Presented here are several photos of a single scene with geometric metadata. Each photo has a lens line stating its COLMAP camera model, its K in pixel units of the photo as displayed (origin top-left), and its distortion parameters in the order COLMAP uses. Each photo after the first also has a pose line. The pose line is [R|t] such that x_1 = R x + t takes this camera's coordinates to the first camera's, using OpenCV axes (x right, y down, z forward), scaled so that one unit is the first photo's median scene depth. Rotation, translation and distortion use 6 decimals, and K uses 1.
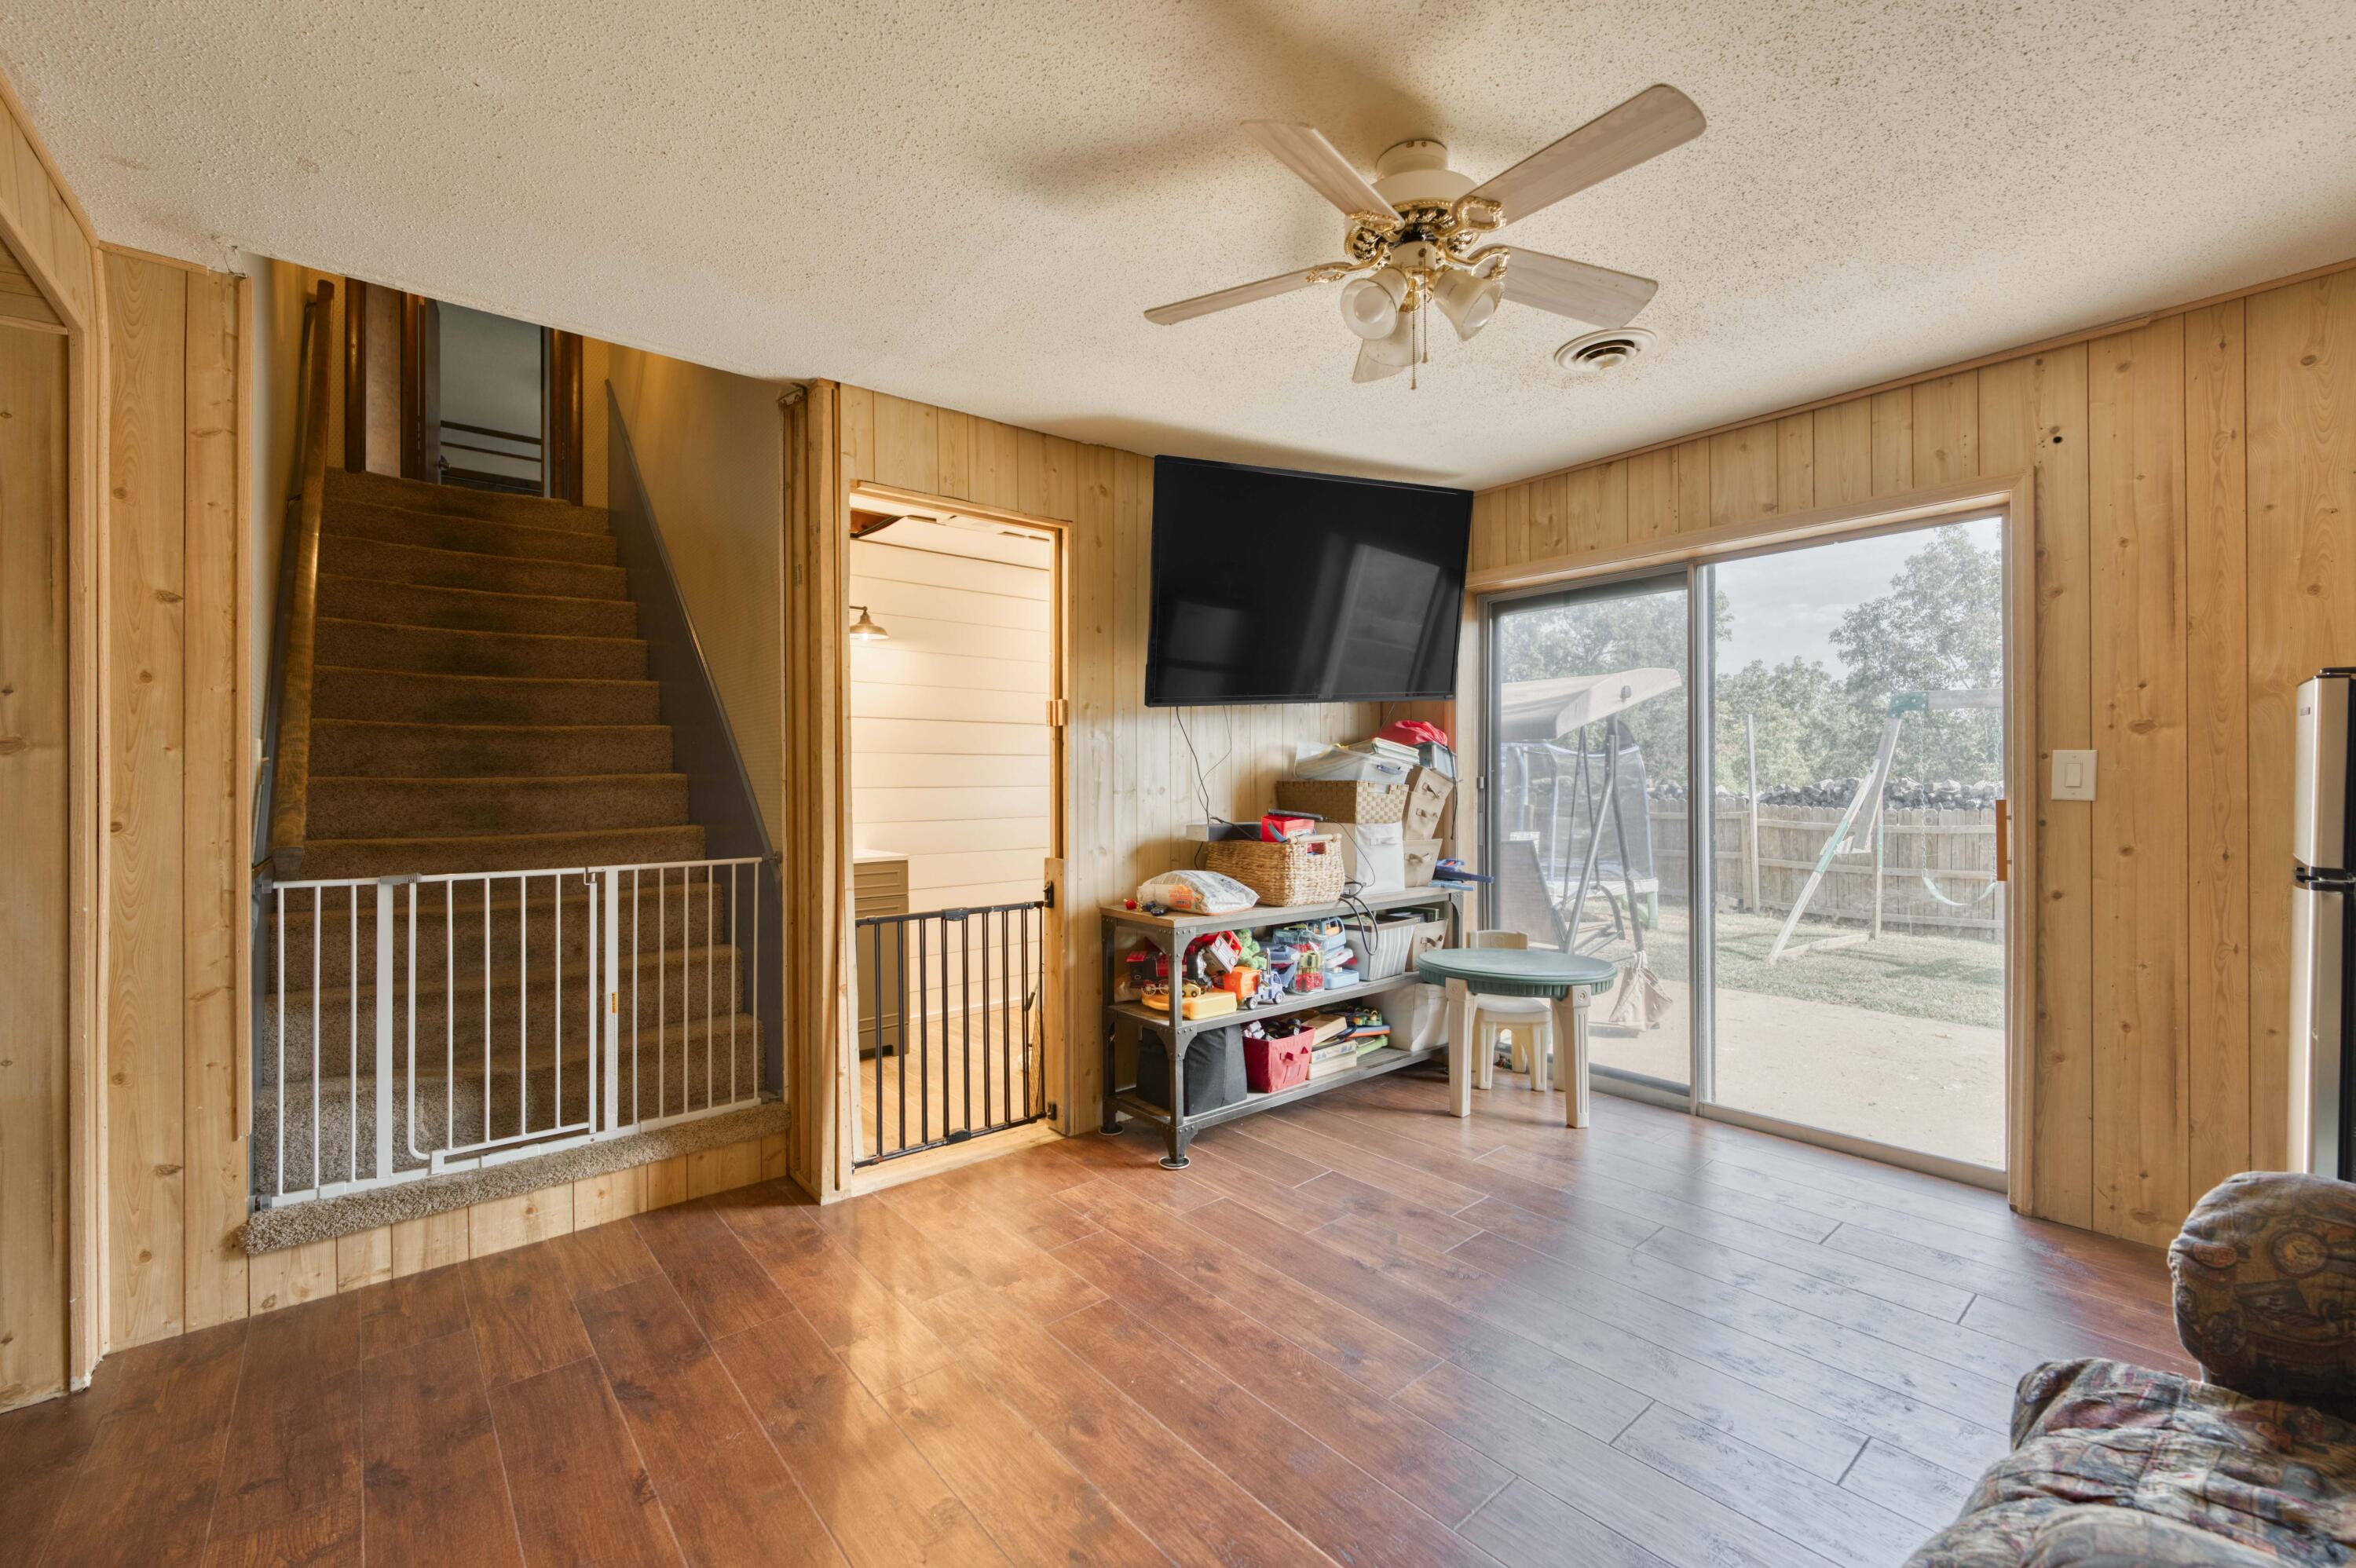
lens RADIAL K [[975.2, 0, 1178.0], [0, 975.2, 784.0], [0, 0, 1]] dist [-0.000488, -0.000006]
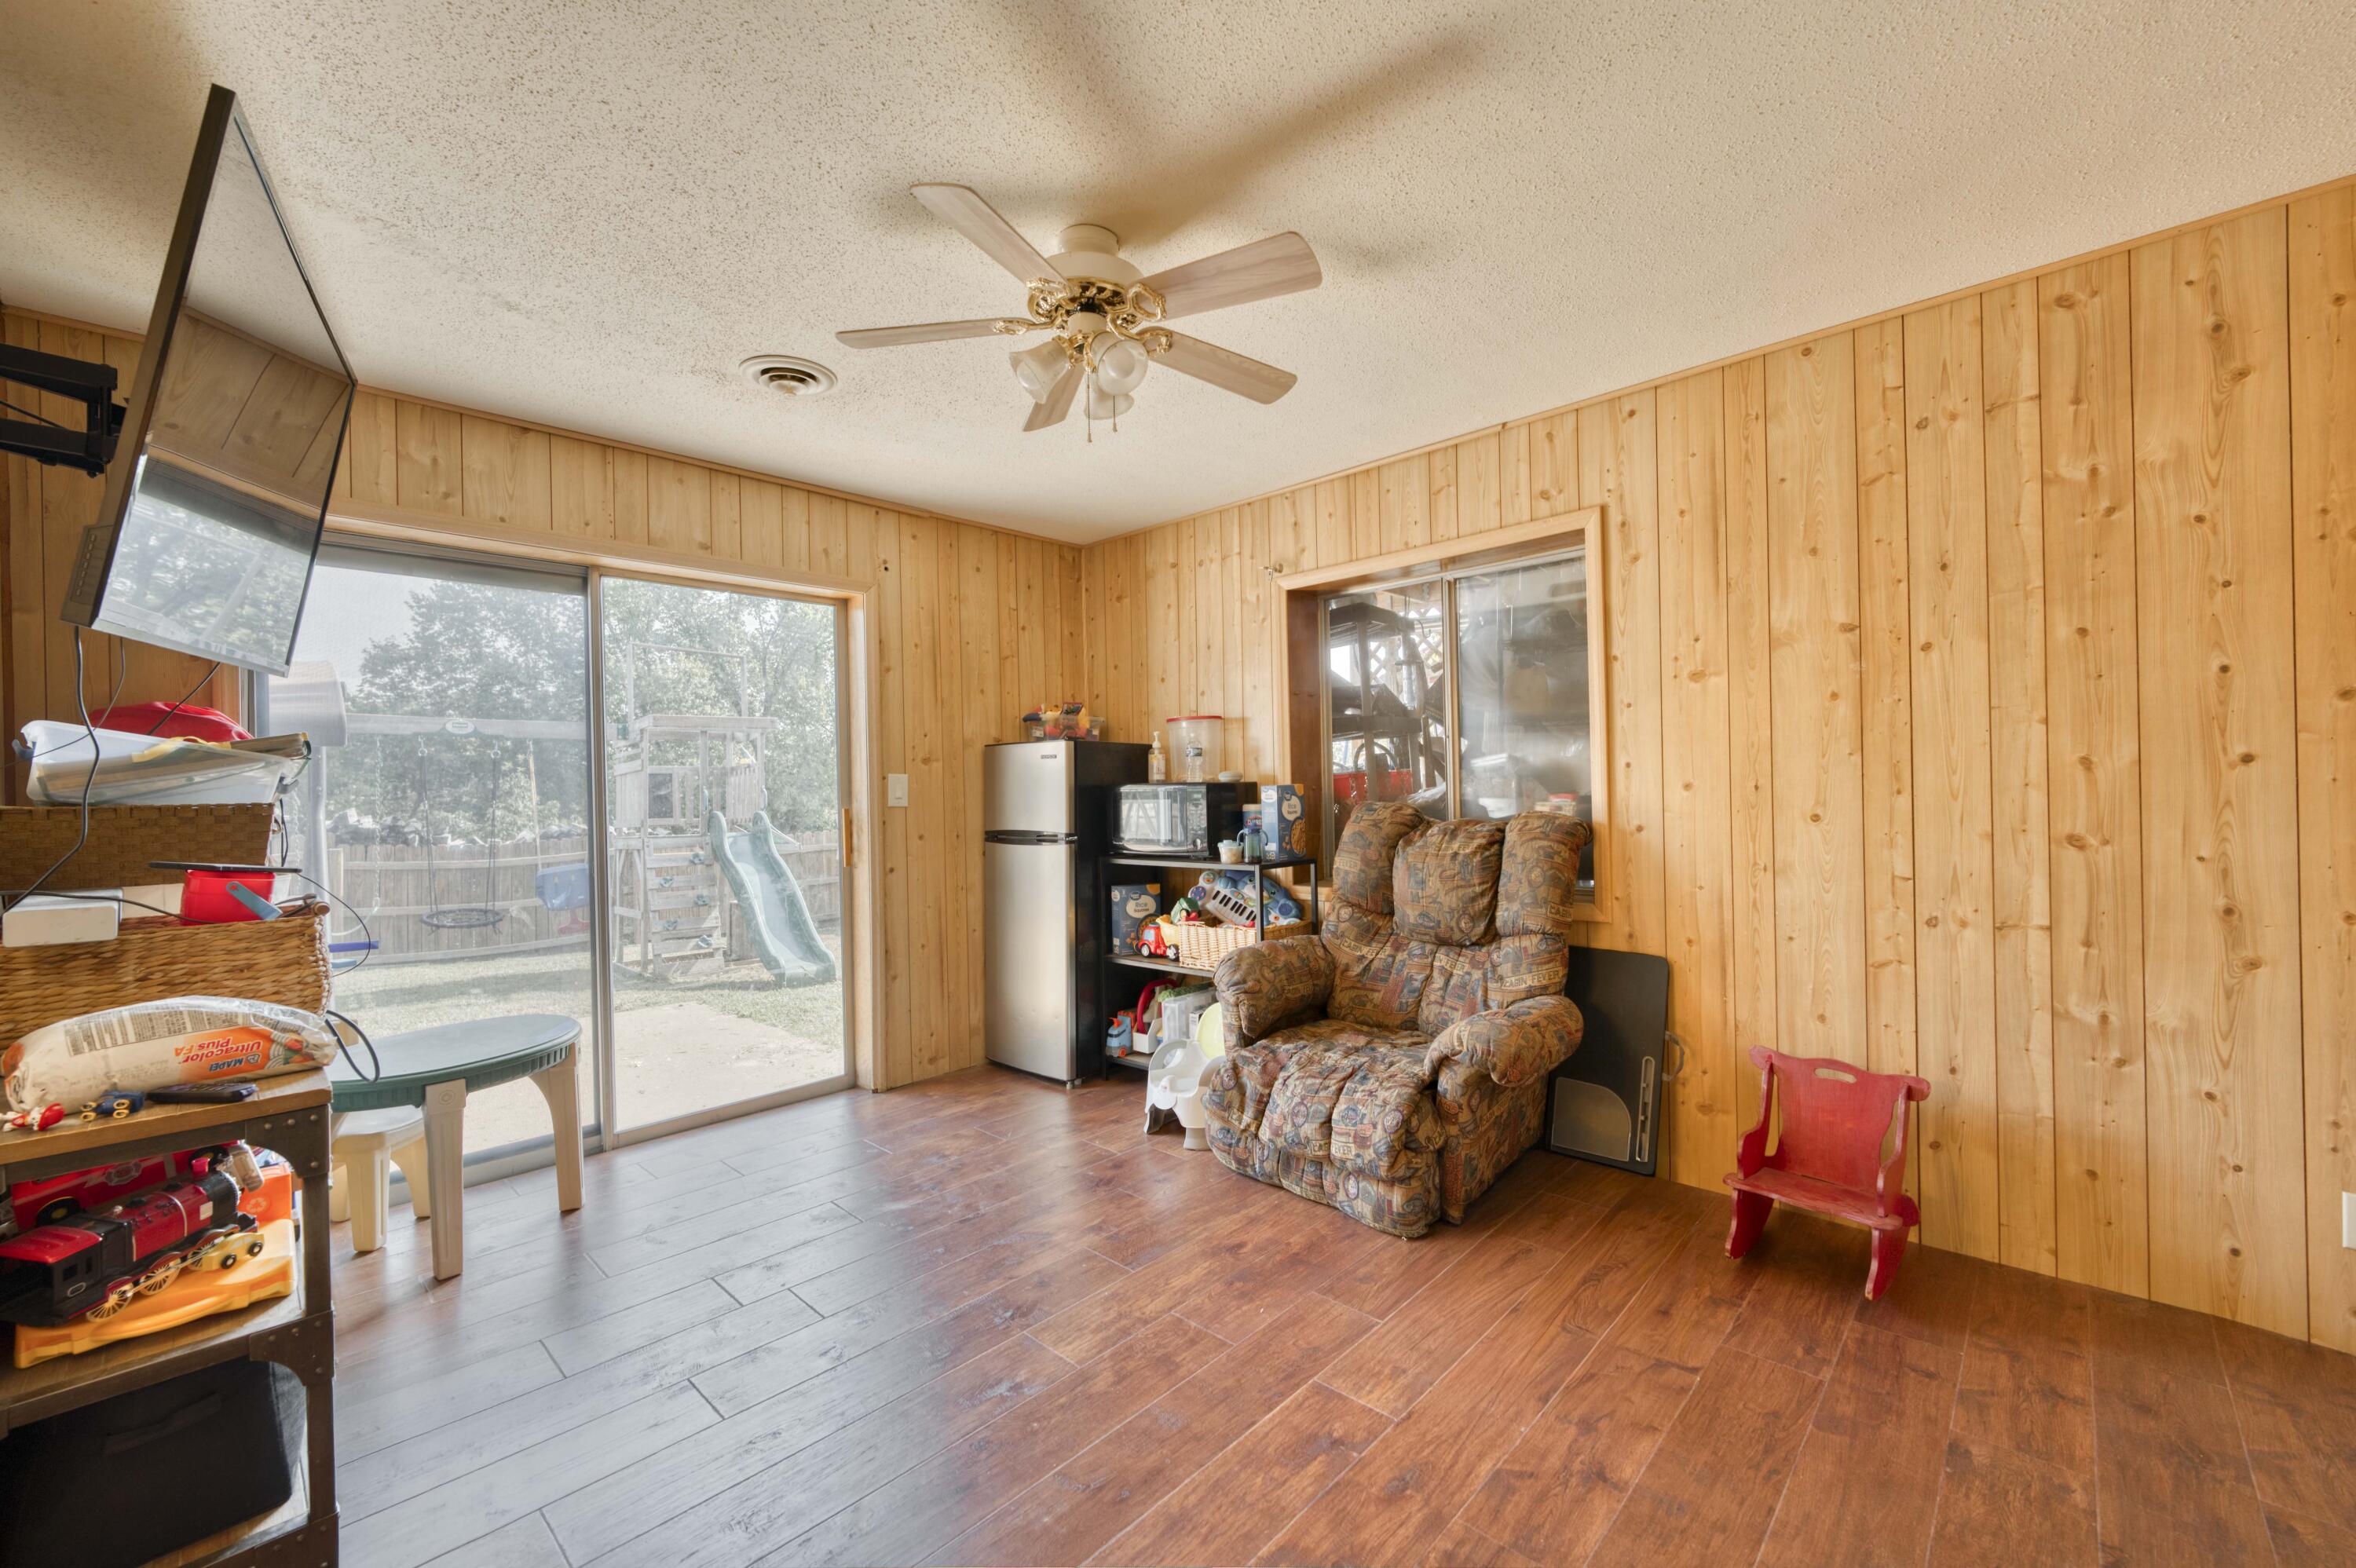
lens RADIAL K [[946.8, 0, 1178.0], [0, 946.8, 784.0], [0, 0, 1]] dist [0.001354, -0.000065]
pose [[-0.116492, 0.012219, 0.993116, -0.605959], [0.024575, 0.999654, -0.009417, 0.005454], [-0.992888, 0.023309, -0.116752, 0.729782]]
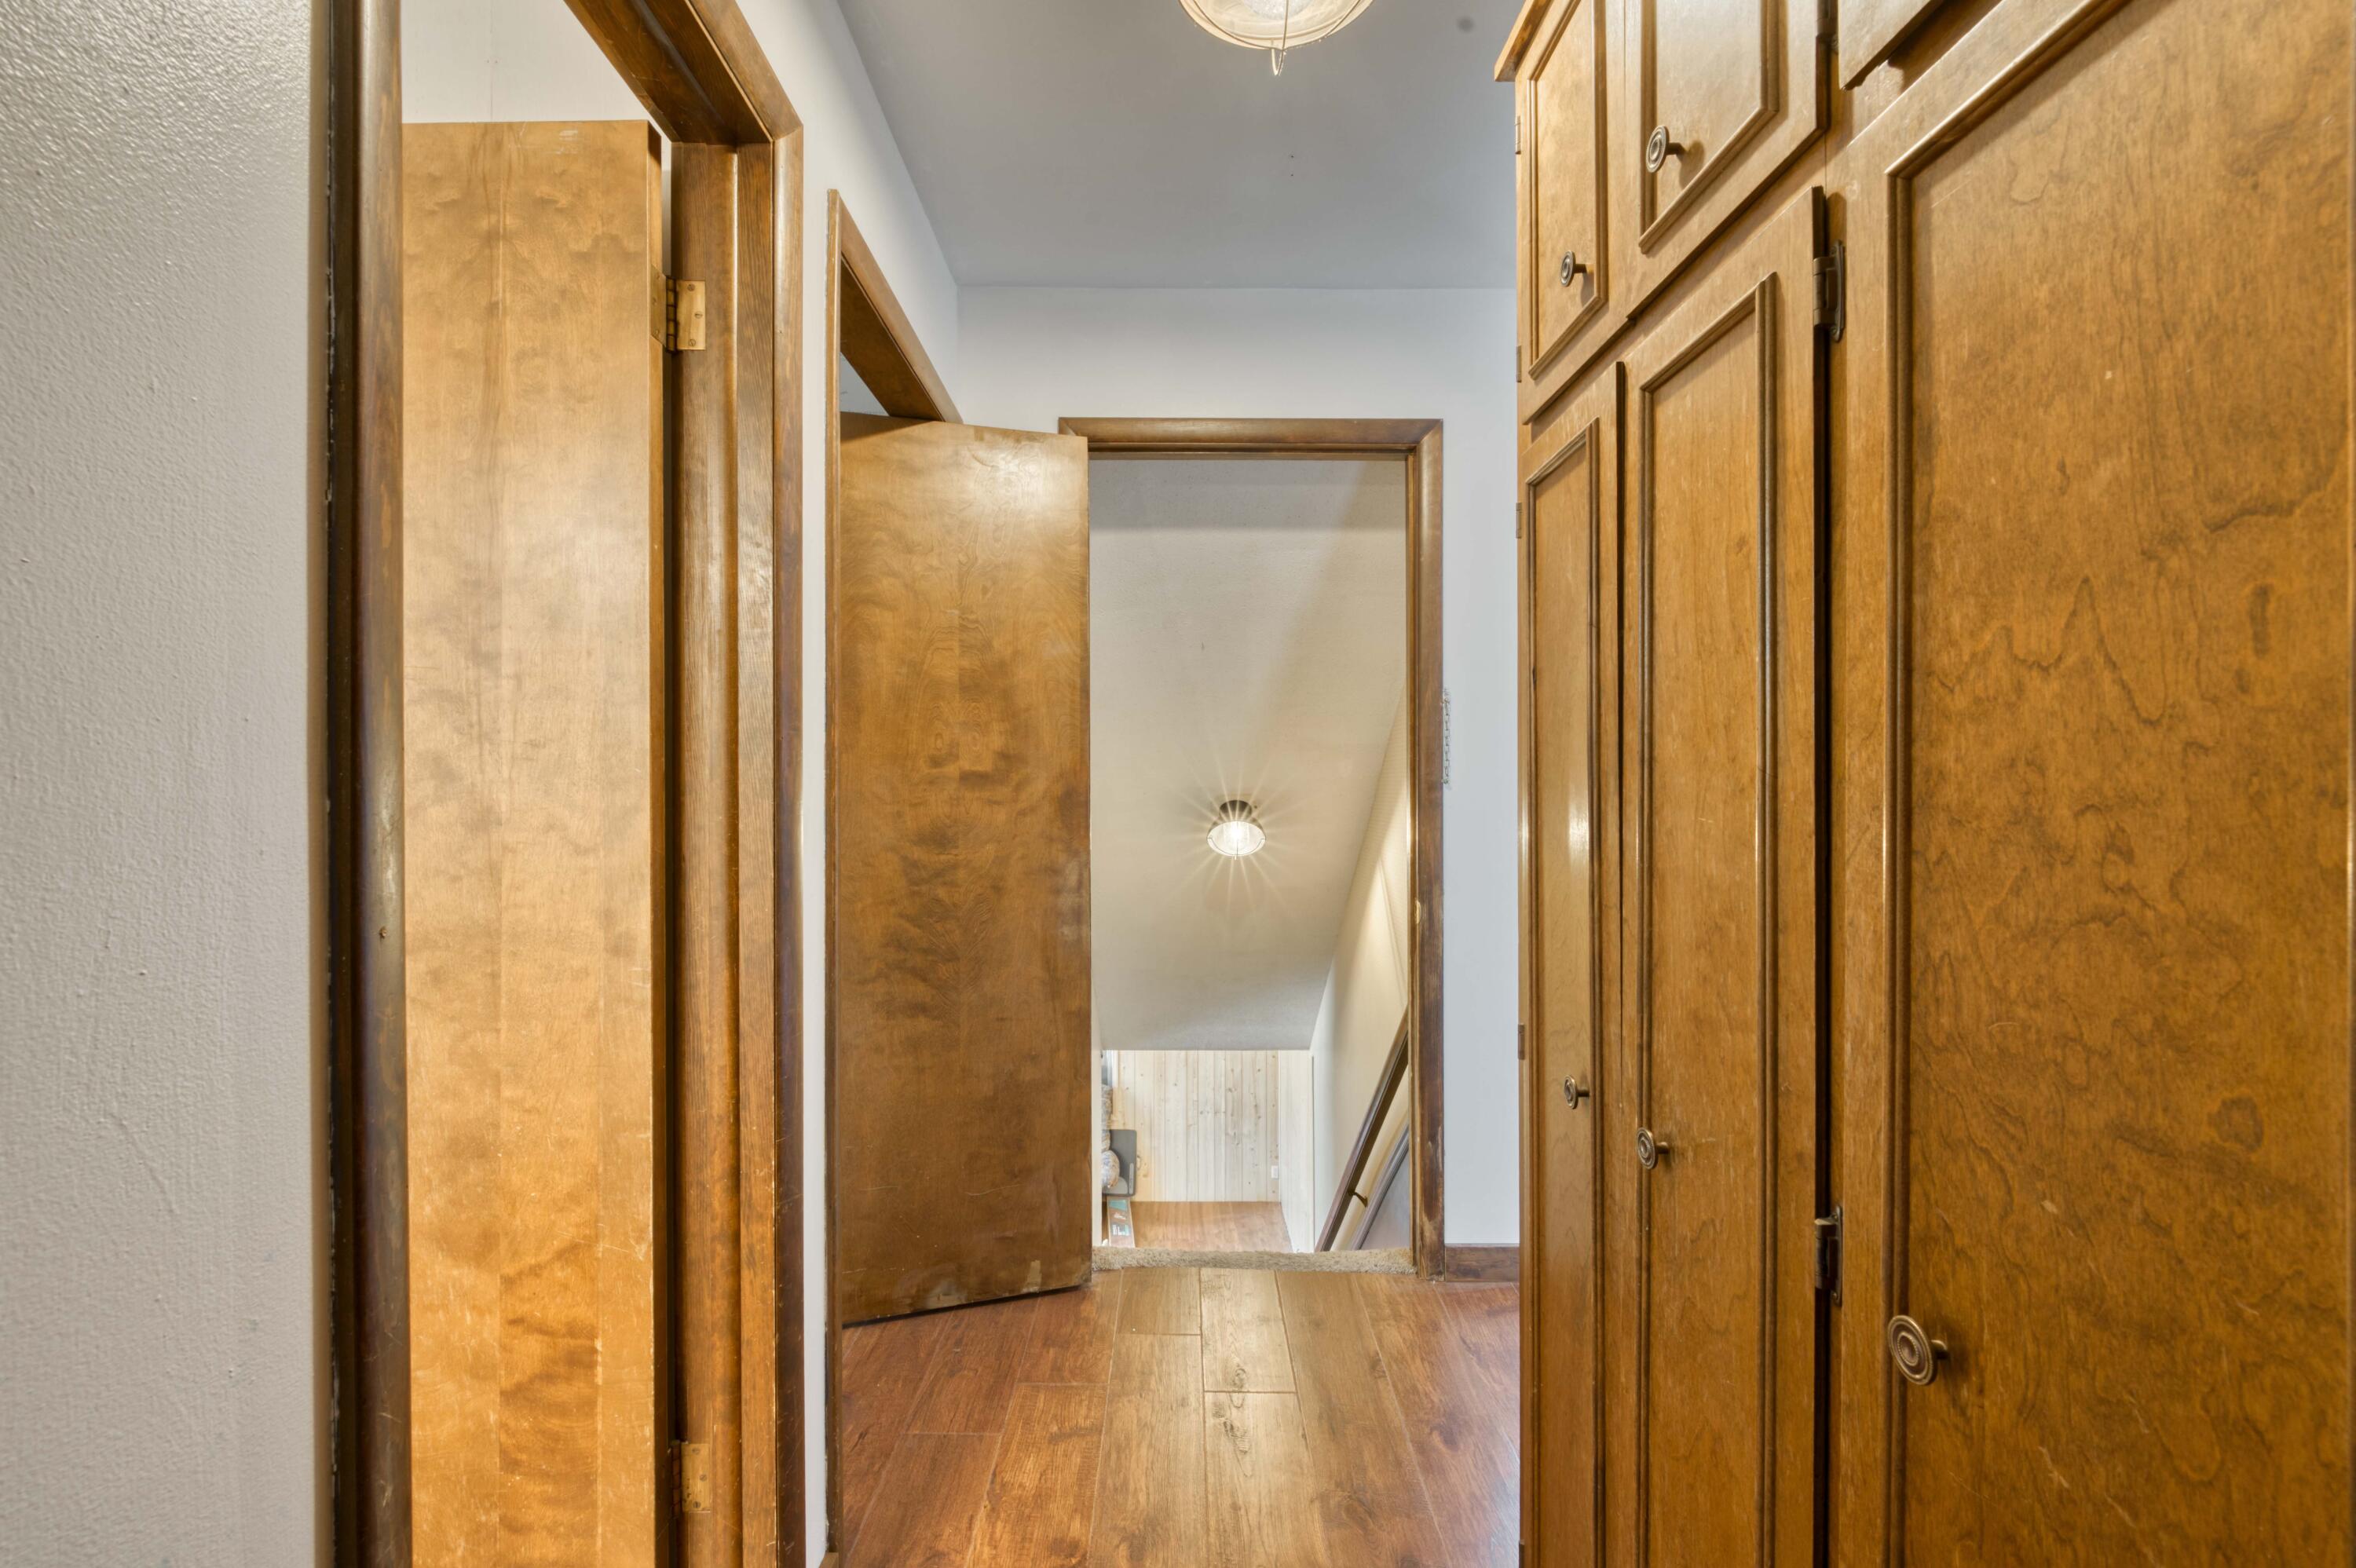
lens RADIAL K [[946.8, 0, 1178.0], [0, 946.8, 784.0], [0, 0, 1]] dist [0.001354, -0.000065]
pose [[-0.771882, 0.006456, 0.635733, -1.861683], [0.007973, 0.999968, -0.000475, -1.017800], [-0.635715, 0.004702, -0.771909, 2.547395]]
